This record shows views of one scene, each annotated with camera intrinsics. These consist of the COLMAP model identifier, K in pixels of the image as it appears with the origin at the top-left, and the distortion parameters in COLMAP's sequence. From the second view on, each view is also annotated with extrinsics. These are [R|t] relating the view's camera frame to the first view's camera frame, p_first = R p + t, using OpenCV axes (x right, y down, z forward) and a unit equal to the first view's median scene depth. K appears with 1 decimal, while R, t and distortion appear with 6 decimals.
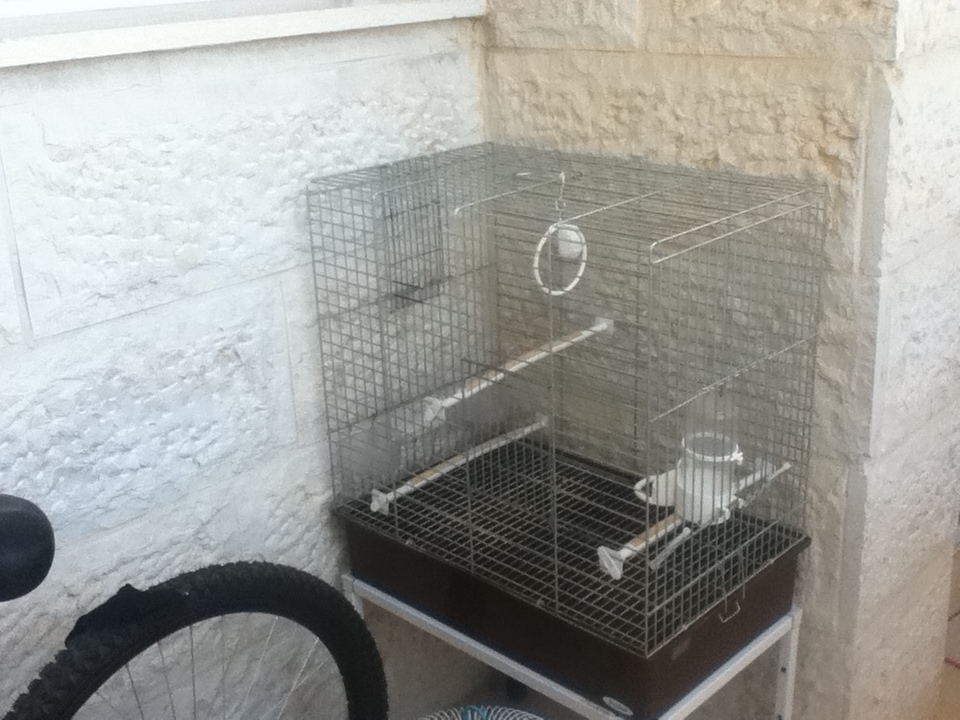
lens RADIAL K [[1128.1, 0, 480.0], [0, 1128.1, 360.0], [0, 0, 1]] dist [0.061901, -0.206012]
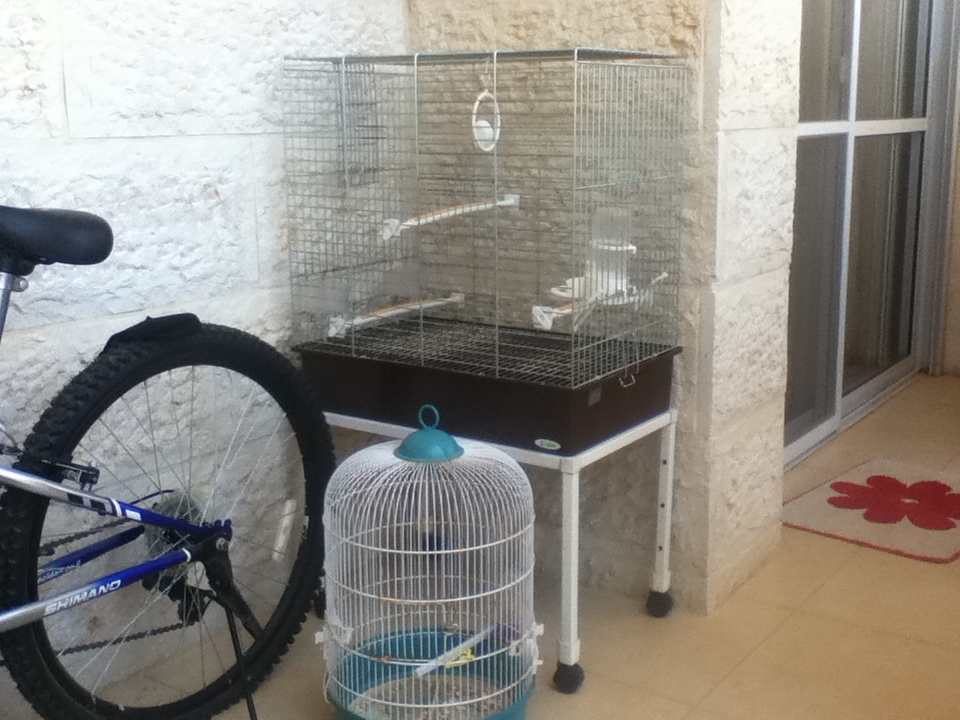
lens RADIAL K [[1128.1, 0, 480.0], [0, 1128.1, 360.0], [0, 0, 1]] dist [0.061901, -0.206012]
pose [[0.991282, 0.004127, 0.131695, -0.095938], [0.013778, 0.990782, -0.134762, 0.355557], [-0.131037, 0.135402, 0.982087, -0.227877]]
